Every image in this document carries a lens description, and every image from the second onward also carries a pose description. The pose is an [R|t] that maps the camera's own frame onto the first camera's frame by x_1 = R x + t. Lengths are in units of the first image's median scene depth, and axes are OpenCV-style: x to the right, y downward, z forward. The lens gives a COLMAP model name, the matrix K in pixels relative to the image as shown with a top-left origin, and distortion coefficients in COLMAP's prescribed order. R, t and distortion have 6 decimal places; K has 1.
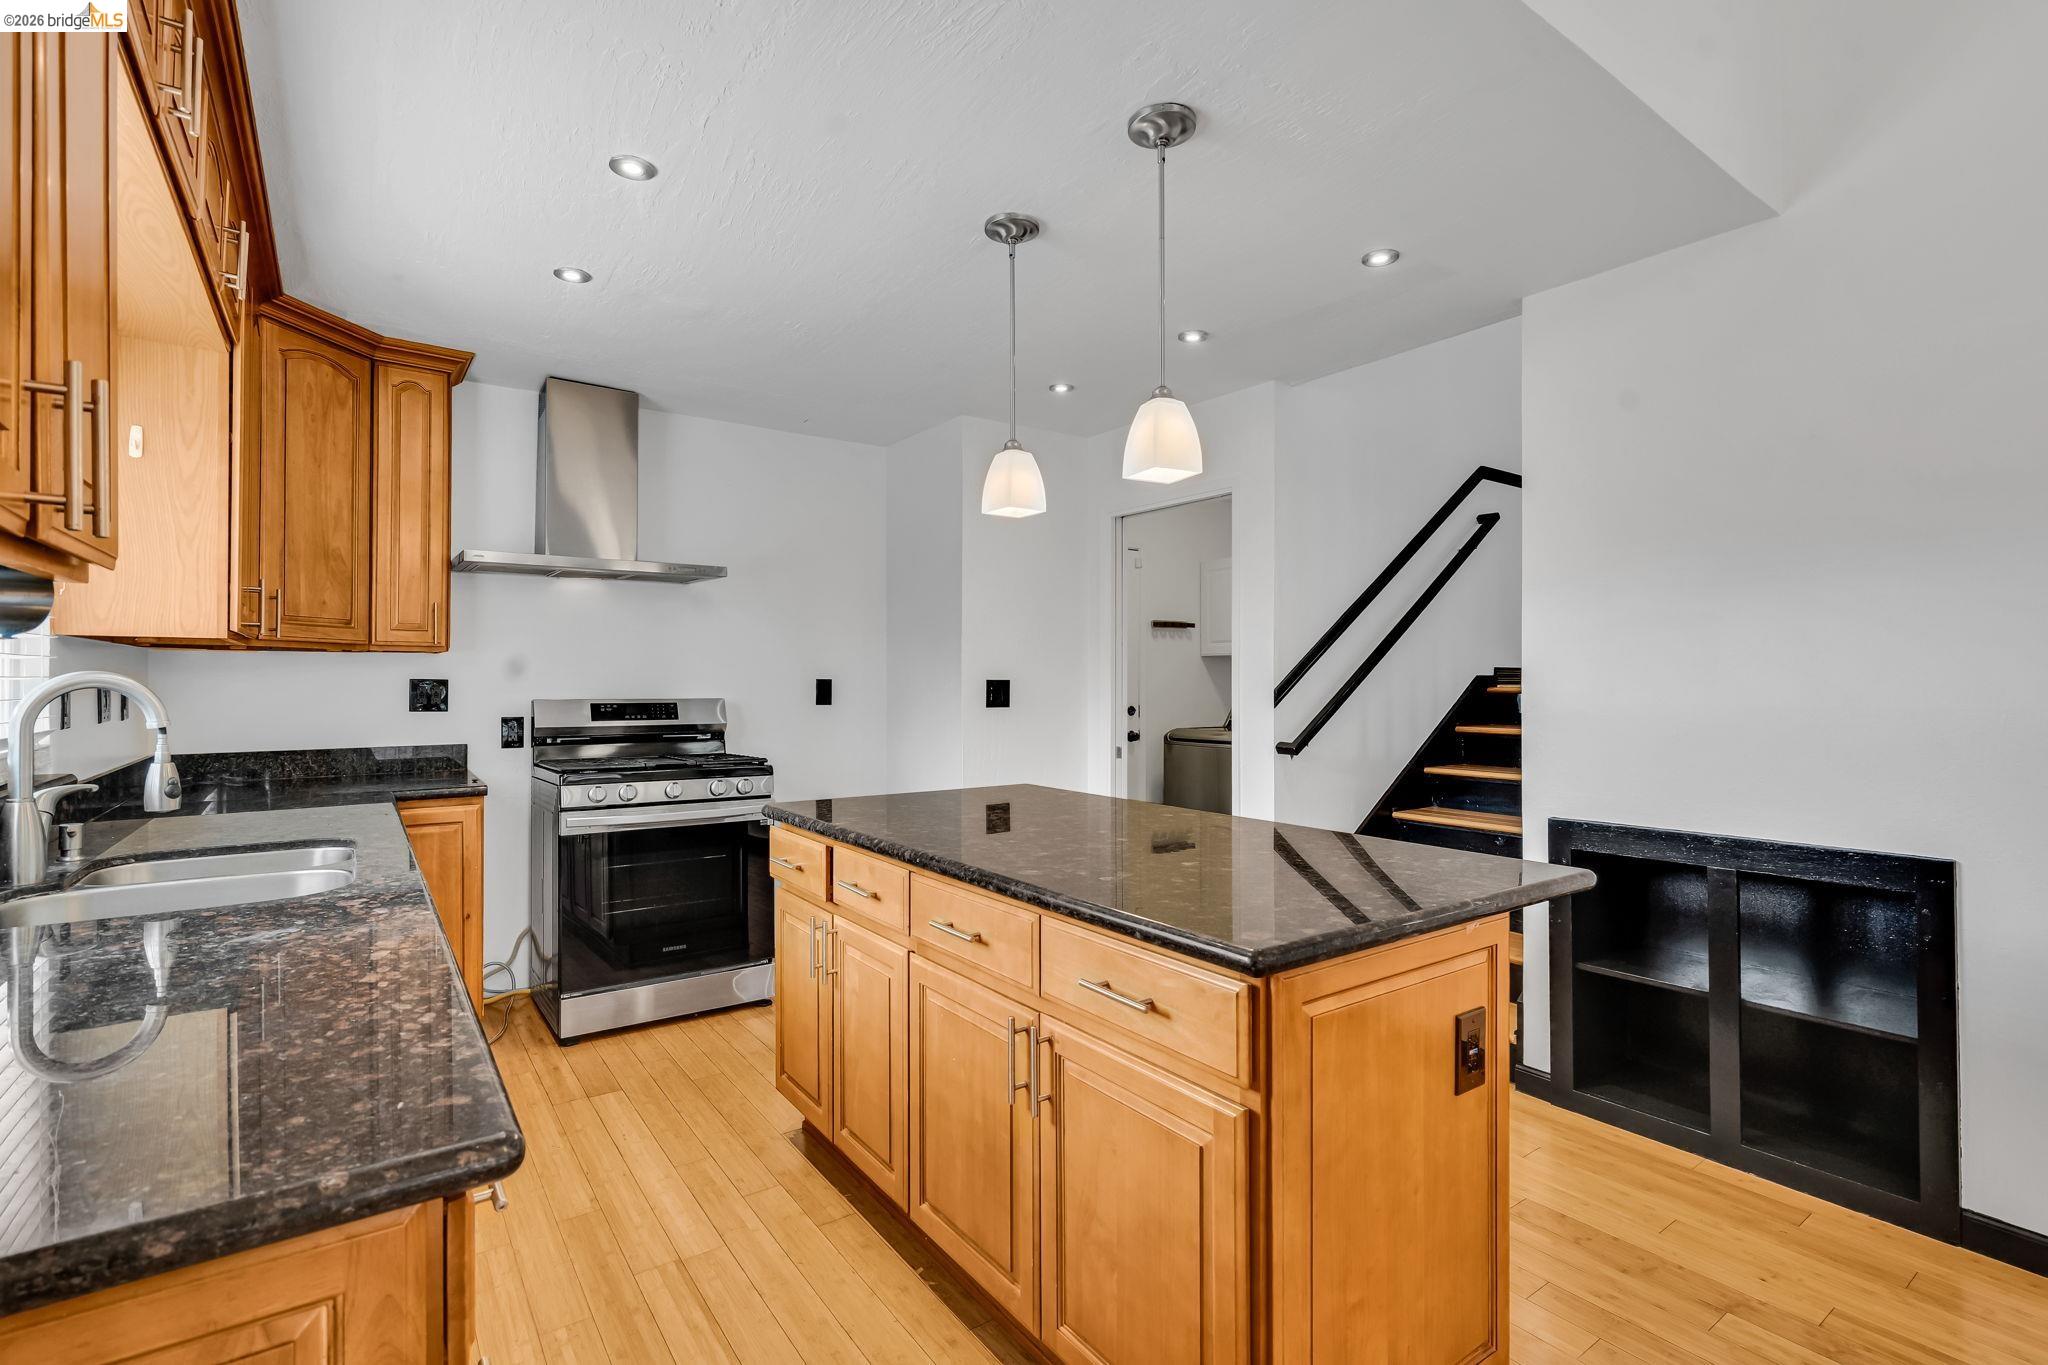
lens RADIAL K [[945.5, 0, 1025.1], [0, 945.5, 678.9], [0, 0, 1]] dist [0.001070, 0.000191]
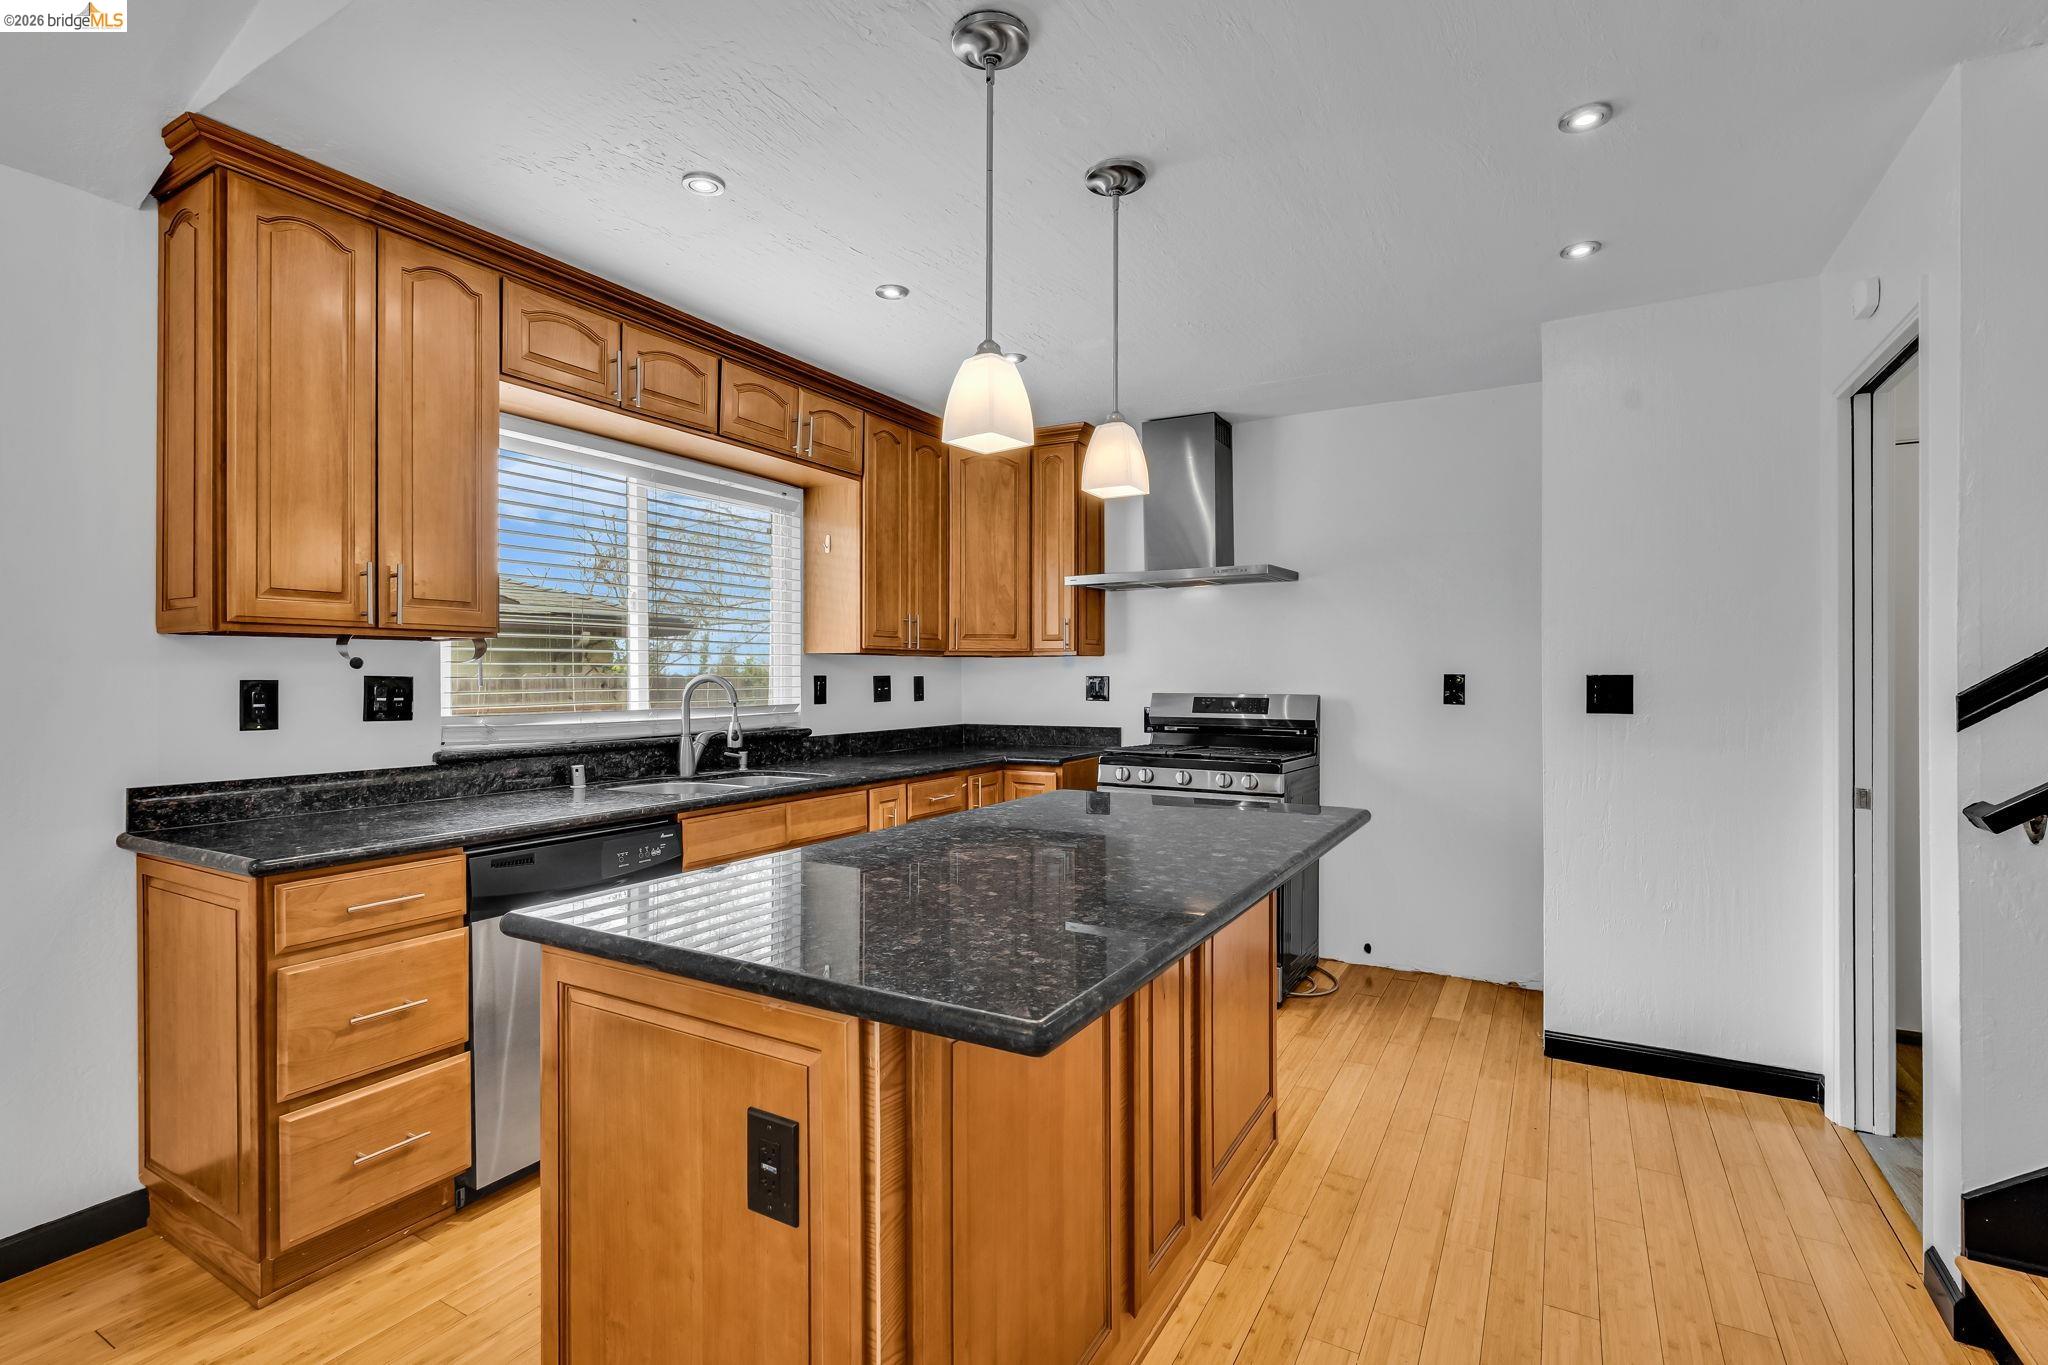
lens RADIAL K [[945.5, 0, 1025.1], [0, 945.5, 678.9], [0, 0, 1]] dist [0.001070, 0.000191]
pose [[0.425056, 0.000977, -0.905166, 0.571933], [0.004638, 0.999984, 0.003257, -0.000140], [0.905155, -0.005582, 0.425045, 0.396006]]
